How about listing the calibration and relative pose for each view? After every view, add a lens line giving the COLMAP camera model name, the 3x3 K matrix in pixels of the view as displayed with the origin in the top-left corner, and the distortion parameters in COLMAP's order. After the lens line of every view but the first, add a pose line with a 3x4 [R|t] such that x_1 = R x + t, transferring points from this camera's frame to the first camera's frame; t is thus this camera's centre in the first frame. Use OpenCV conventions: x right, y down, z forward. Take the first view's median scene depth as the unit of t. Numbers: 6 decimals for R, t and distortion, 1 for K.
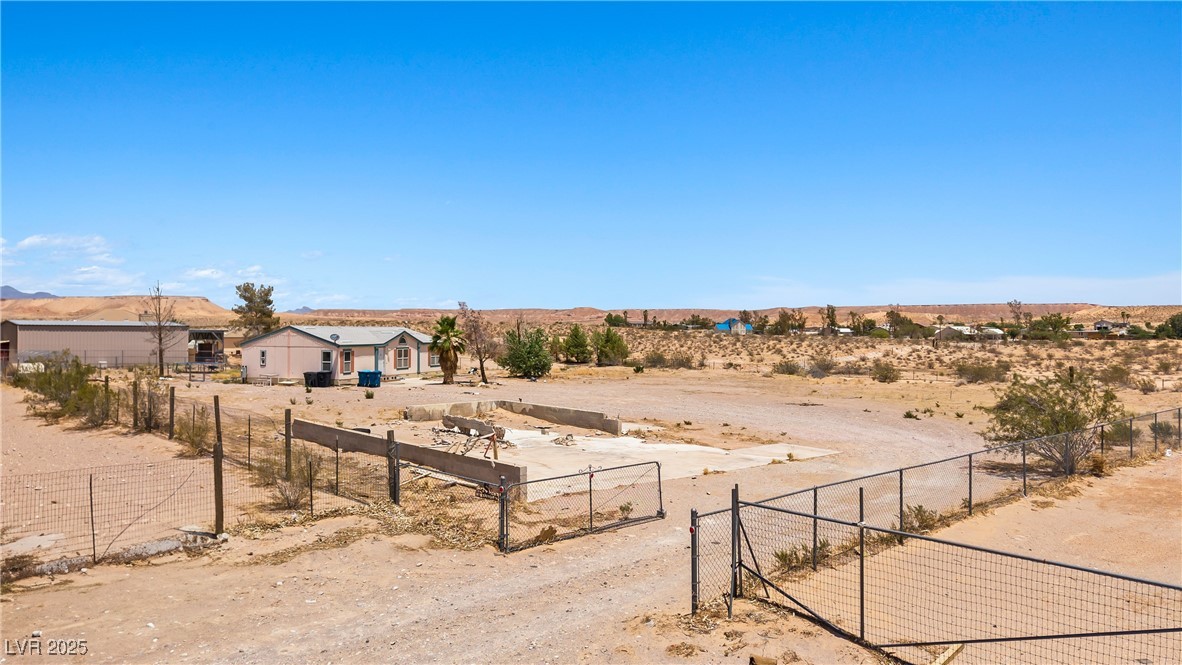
lens RADIAL K [[803.9, 0, 581.7], [0, 803.9, 330.7], [0, 0, 1]] dist [0.054237, -0.065693]
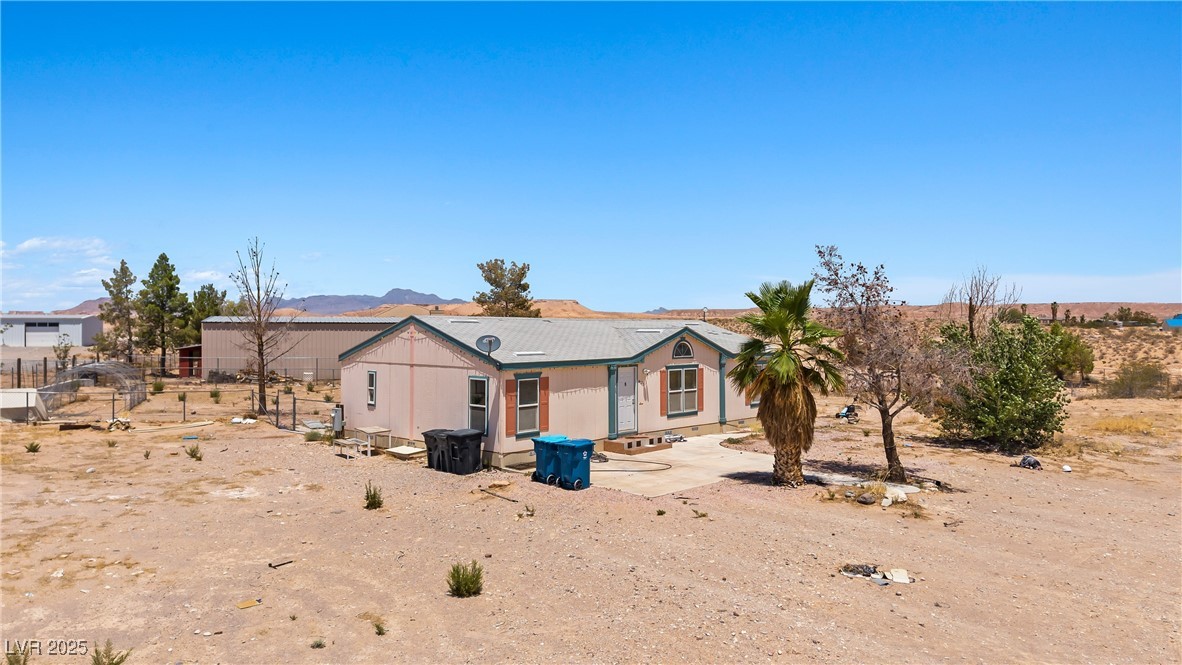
lens RADIAL K [[793.0, 0, 586.0], [0, 793.0, 334.0], [0, 0, 1]] dist [0.056945, -0.069886]
pose [[0.911075, -0.001326, -0.412239, -0.098815], [0.003548, 0.999983, 0.004626, 0.001639], [0.412226, -0.005677, 0.911064, 0.623167]]
